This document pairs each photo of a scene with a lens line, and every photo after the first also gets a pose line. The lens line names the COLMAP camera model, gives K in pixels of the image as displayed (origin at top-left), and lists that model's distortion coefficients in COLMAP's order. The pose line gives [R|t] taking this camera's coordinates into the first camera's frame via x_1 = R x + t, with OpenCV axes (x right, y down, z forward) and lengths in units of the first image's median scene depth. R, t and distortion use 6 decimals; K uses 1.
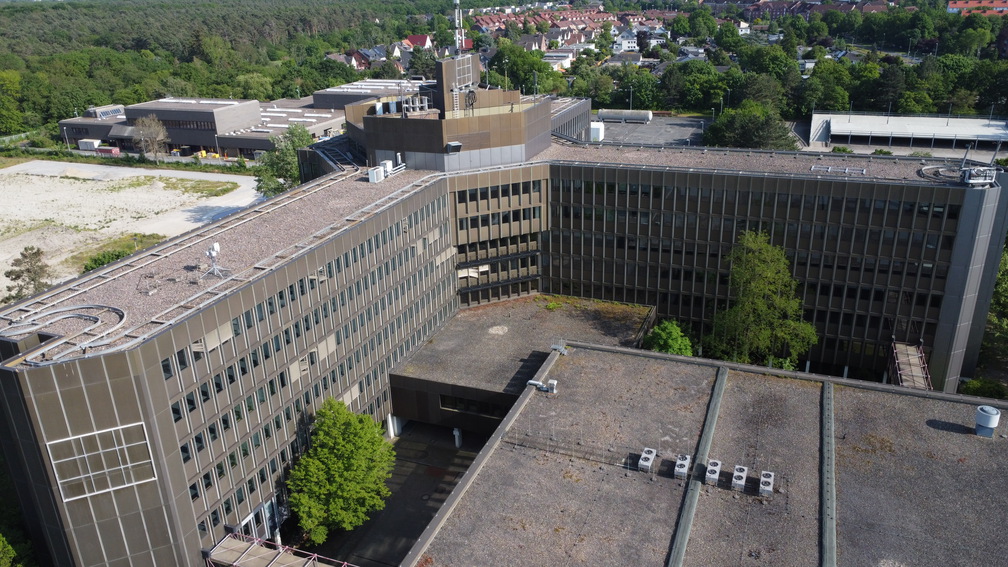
lens RADIAL K [[758.5, 0, 498.8], [0, 758.5, 287.0], [0, 0, 1]] dist [0.008884, 0.000121]
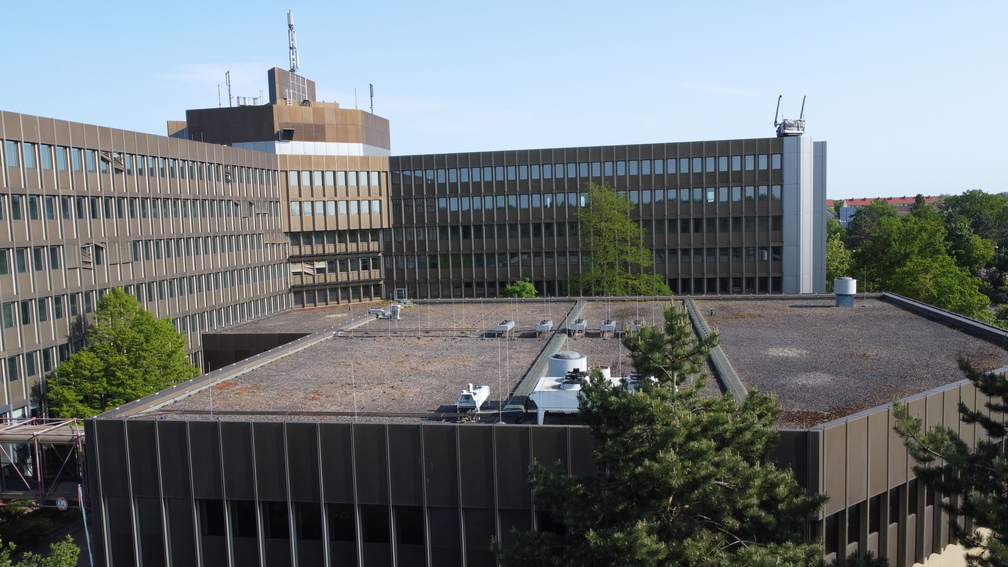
lens RADIAL K [[758.5, 0, 498.8], [0, 758.5, 287.0], [0, 0, 1]] dist [0.008884, 0.000121]
pose [[0.980931, -0.019599, 0.193365, 0.014429], [0.075881, 0.954563, -0.288188, 0.290388], [-0.178931, 0.297365, 0.937847, 0.117233]]
